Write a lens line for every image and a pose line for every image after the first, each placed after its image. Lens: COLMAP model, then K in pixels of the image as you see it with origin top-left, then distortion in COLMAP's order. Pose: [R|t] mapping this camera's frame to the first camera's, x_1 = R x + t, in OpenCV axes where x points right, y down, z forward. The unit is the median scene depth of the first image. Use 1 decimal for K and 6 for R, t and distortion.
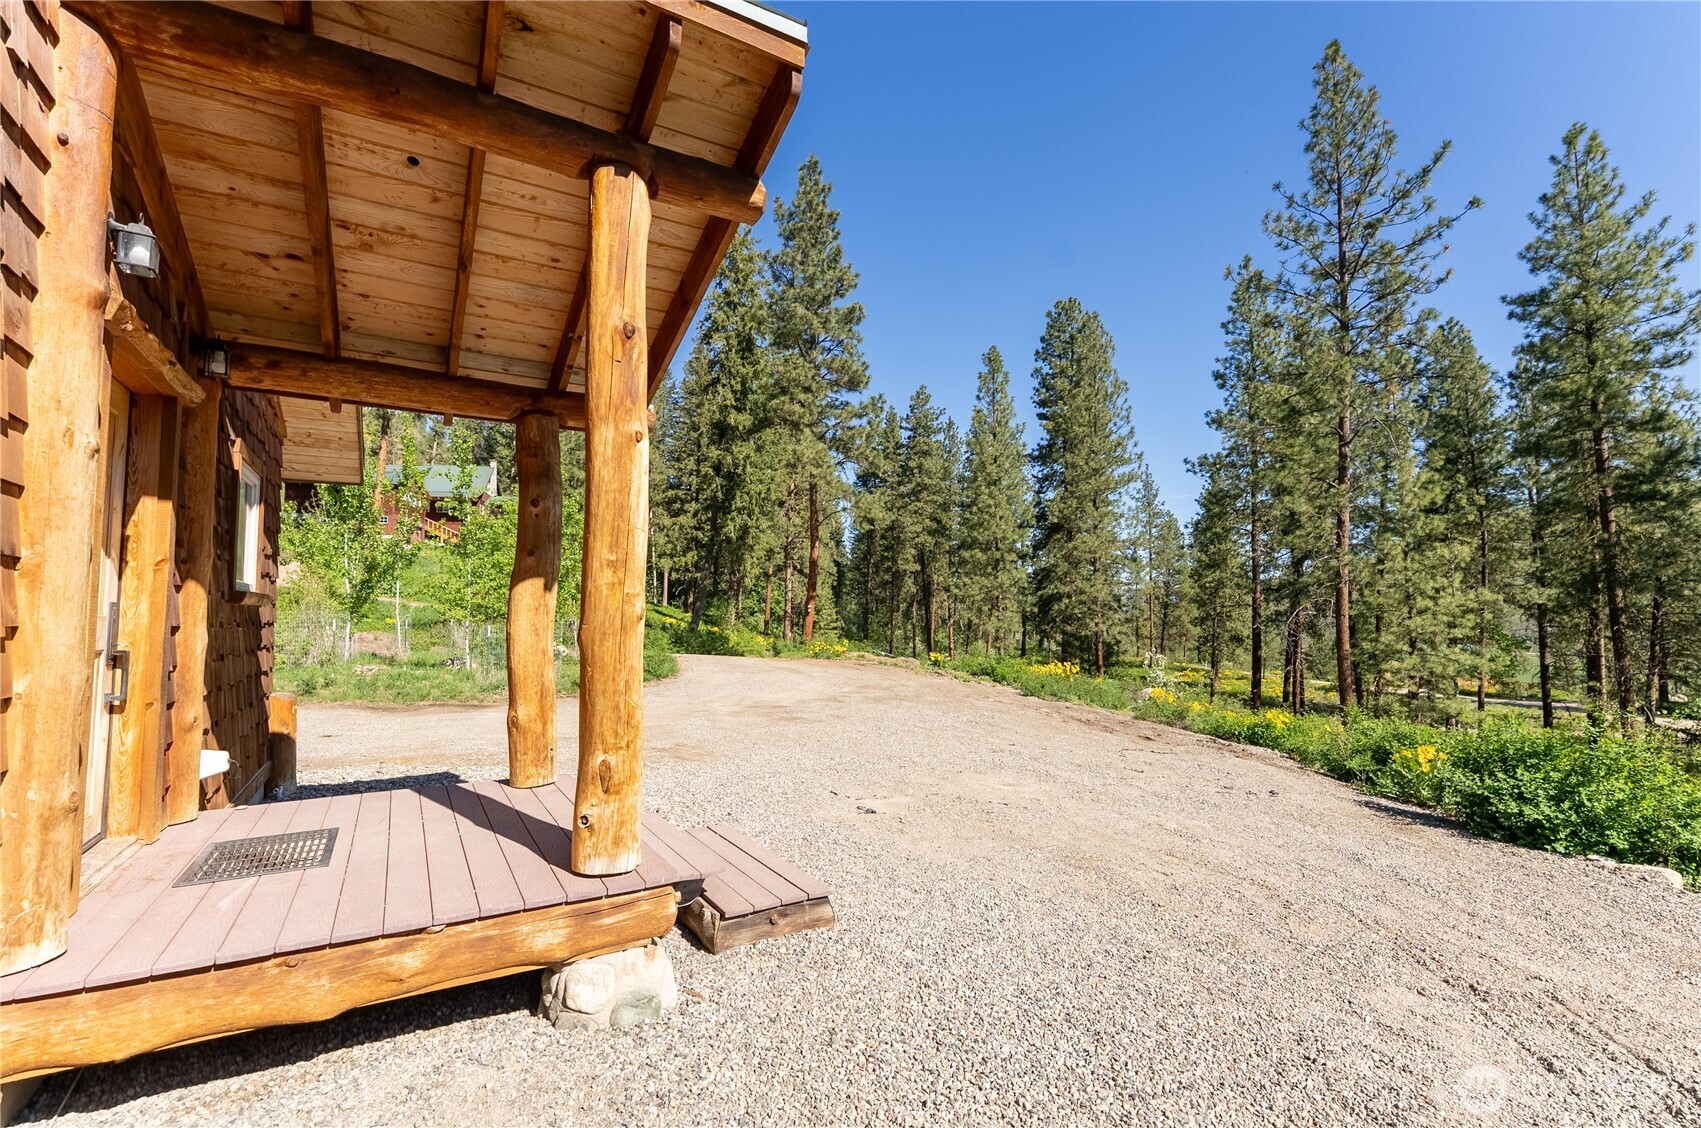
lens RADIAL K [[728.5, 0, 846.0], [0, 728.5, 558.1], [0, 0, 1]] dist [0.004836, 0.000396]
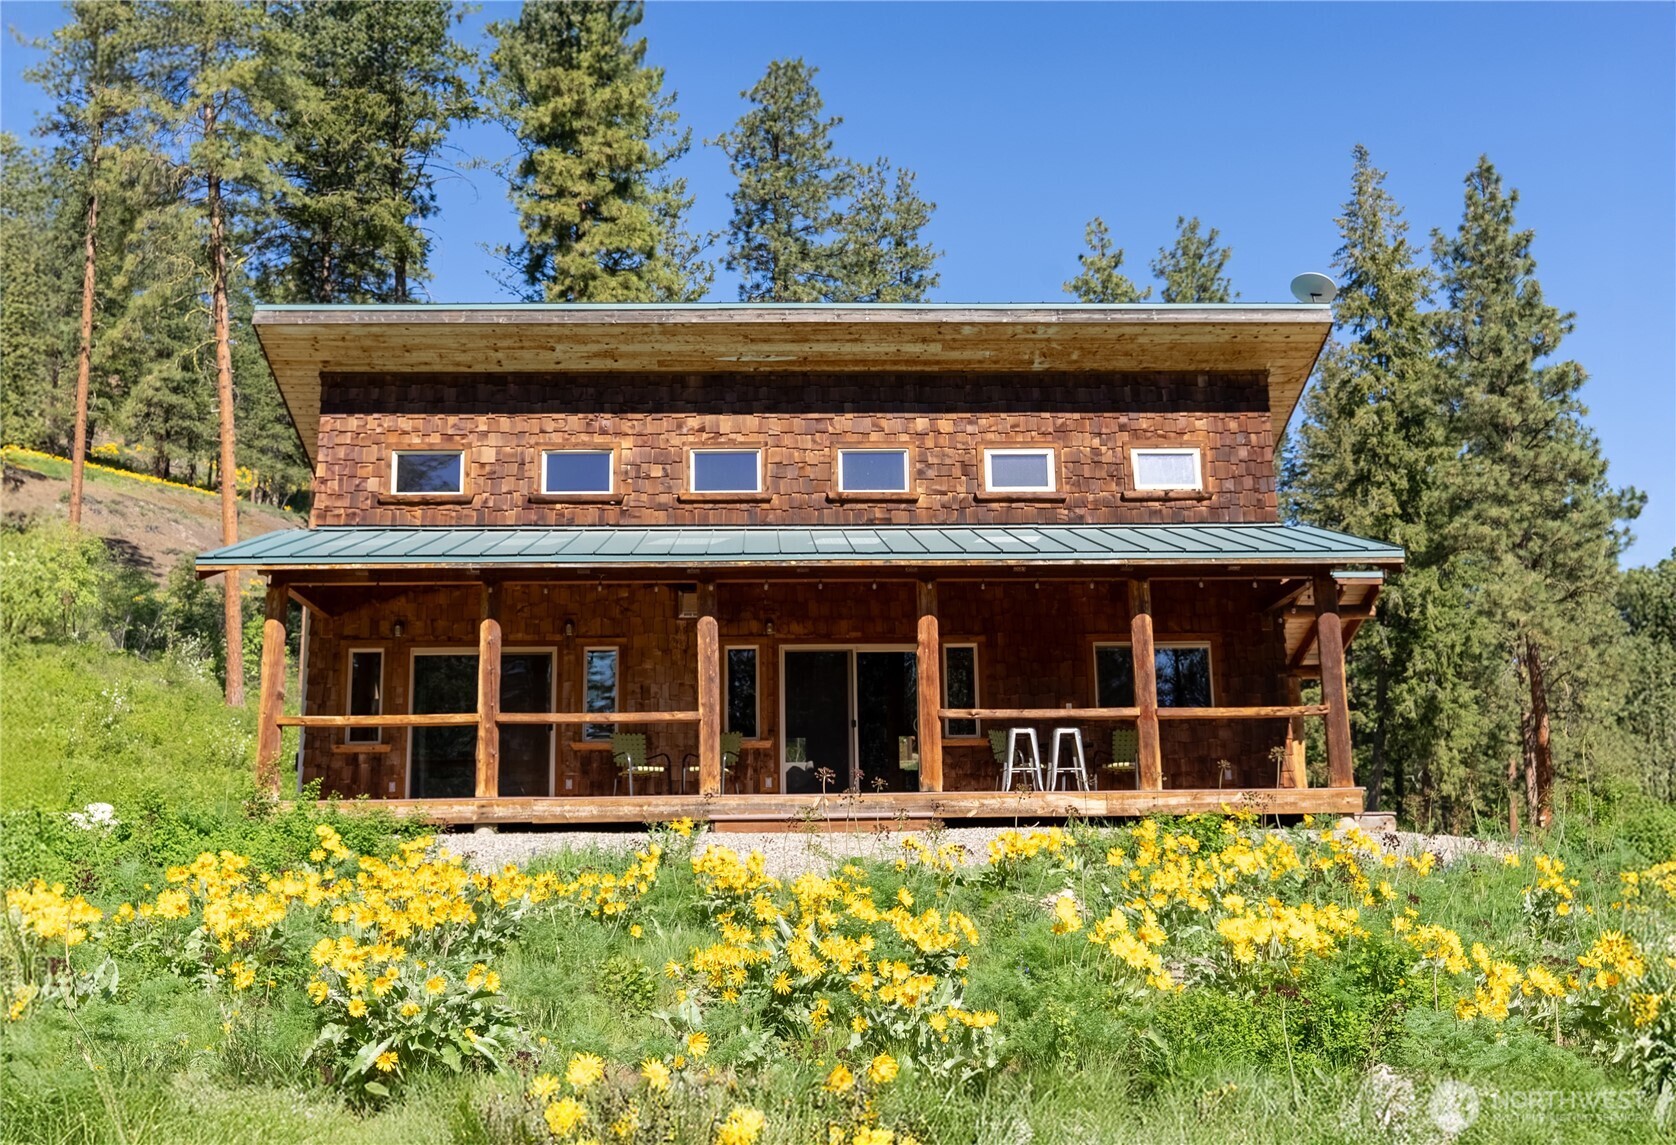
lens RADIAL K [[1720.5, 0, 839.8], [0, 1720.5, 571.4], [0, 0, 1]] dist [0.020481, 0.000000]
pose [[0.881038, -0.099532, -0.462457, 0.112553], [0.043557, 0.990530, -0.130206, 0.018260], [0.471037, 0.094573, 0.877029, -0.572207]]
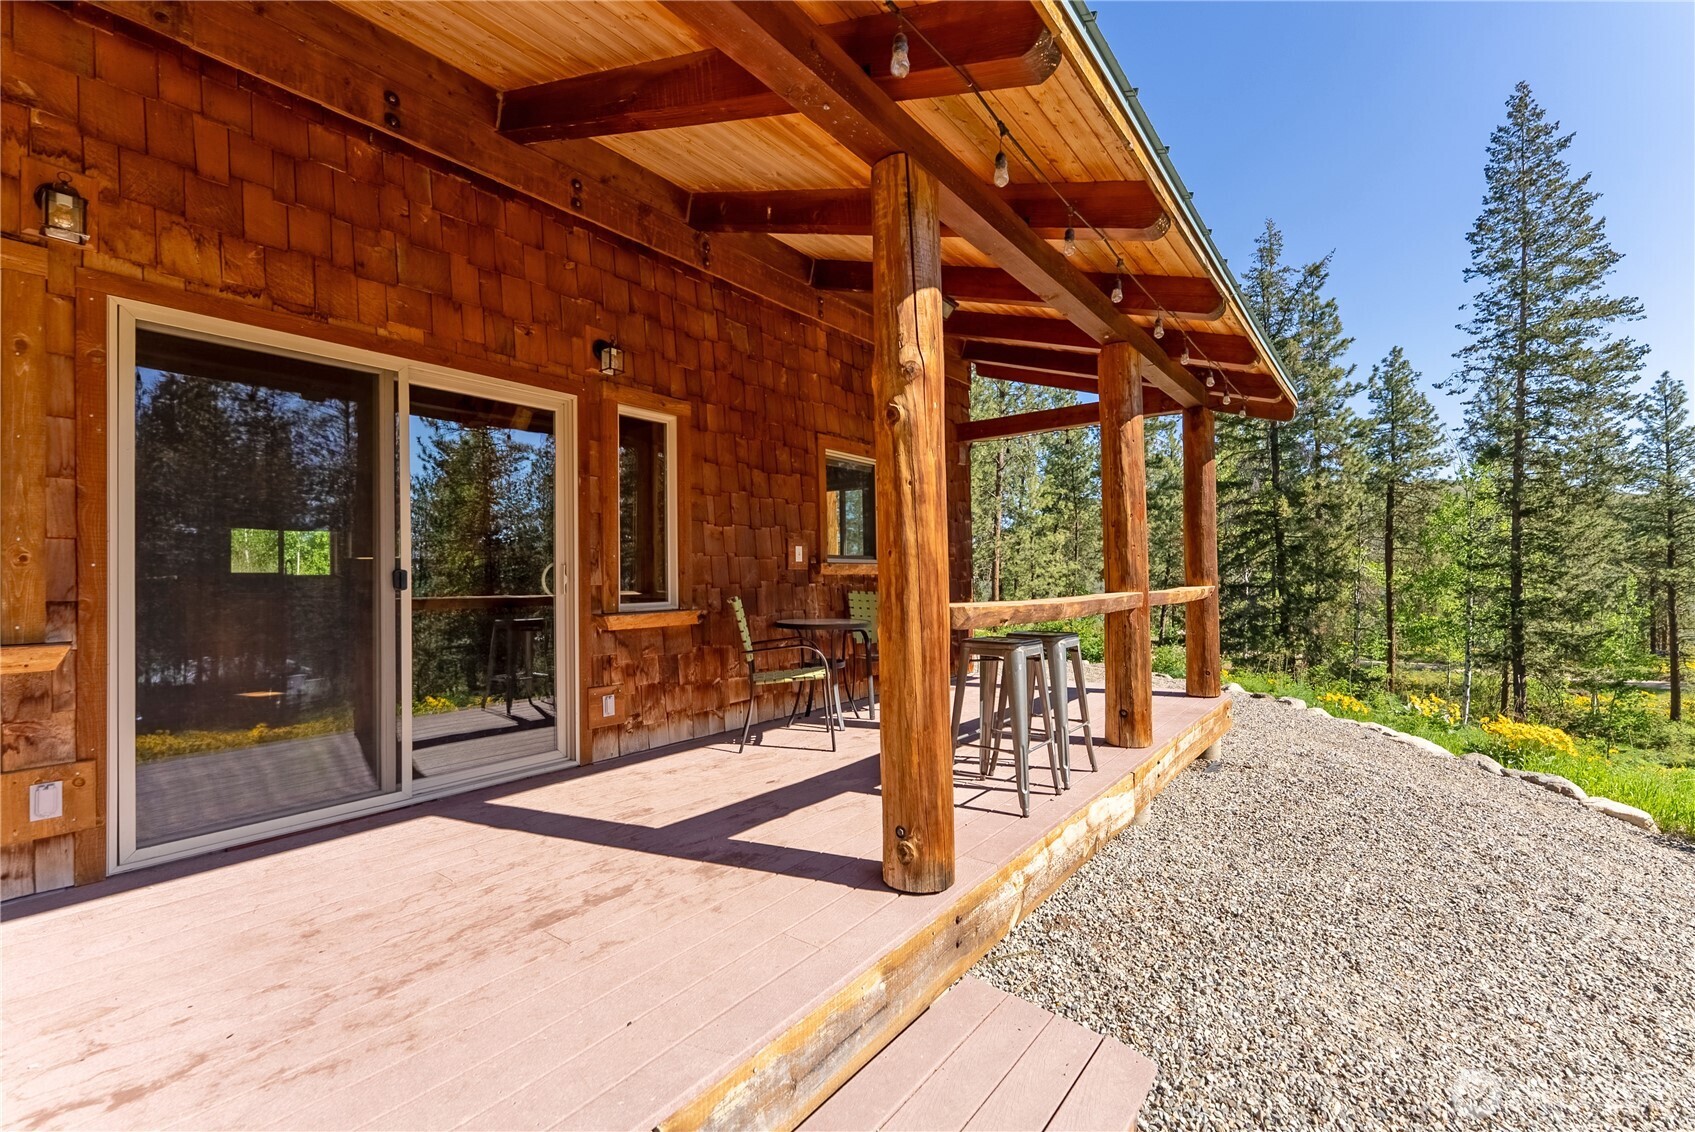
lens RADIAL K [[725.9, 0, 840.4], [0, 725.9, 565.2], [0, 0, 1]] dist [0.004836, 0.000396]
pose [[0.927490, 0.001626, 0.373844, -0.123184], [-0.021431, 0.998577, 0.048825, -0.011361], [-0.373233, -0.053296, 0.926206, -0.185440]]
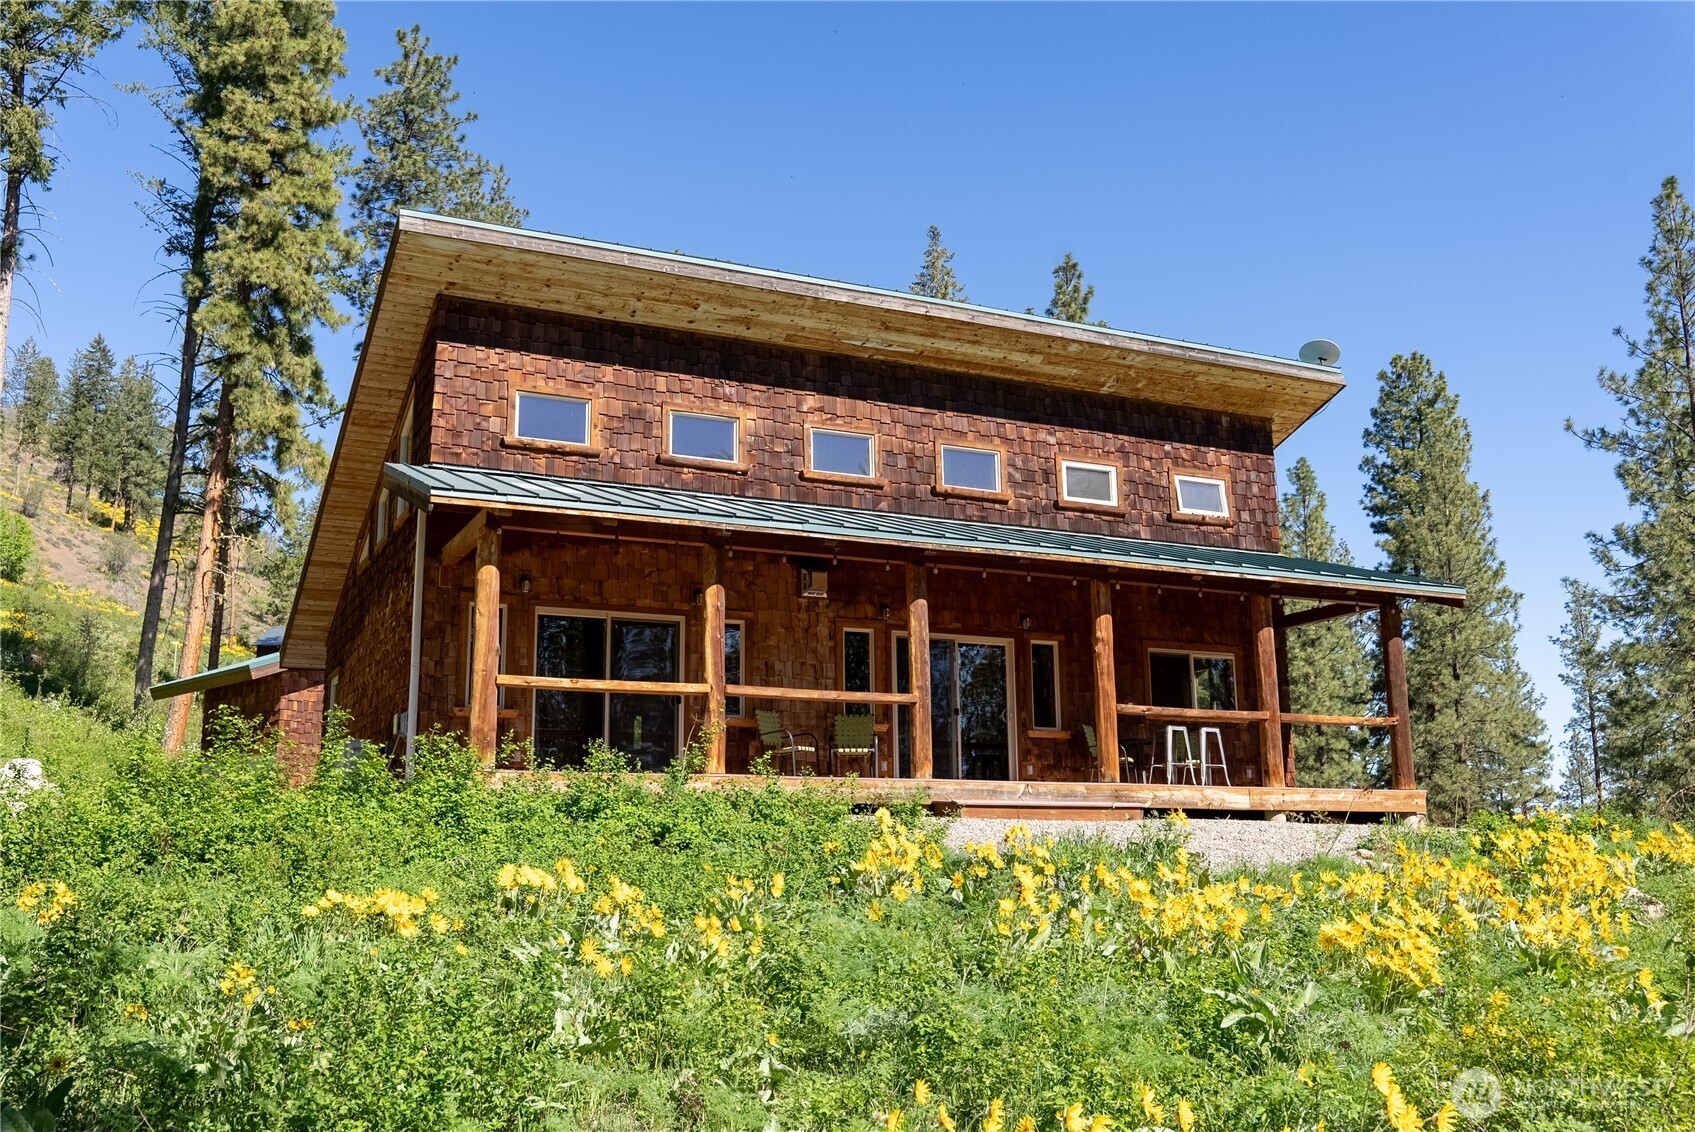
lens RADIAL K [[1544.6, 0, 838.7], [0, 1544.6, 561.3], [0, 0, 1]] dist [0.007061, 0.000000]
pose [[0.995807, -0.018330, -0.089620, -0.131008], [0.006822, 0.991870, -0.127073, 0.010479], [0.091220, 0.125929, 0.987836, -0.595563]]
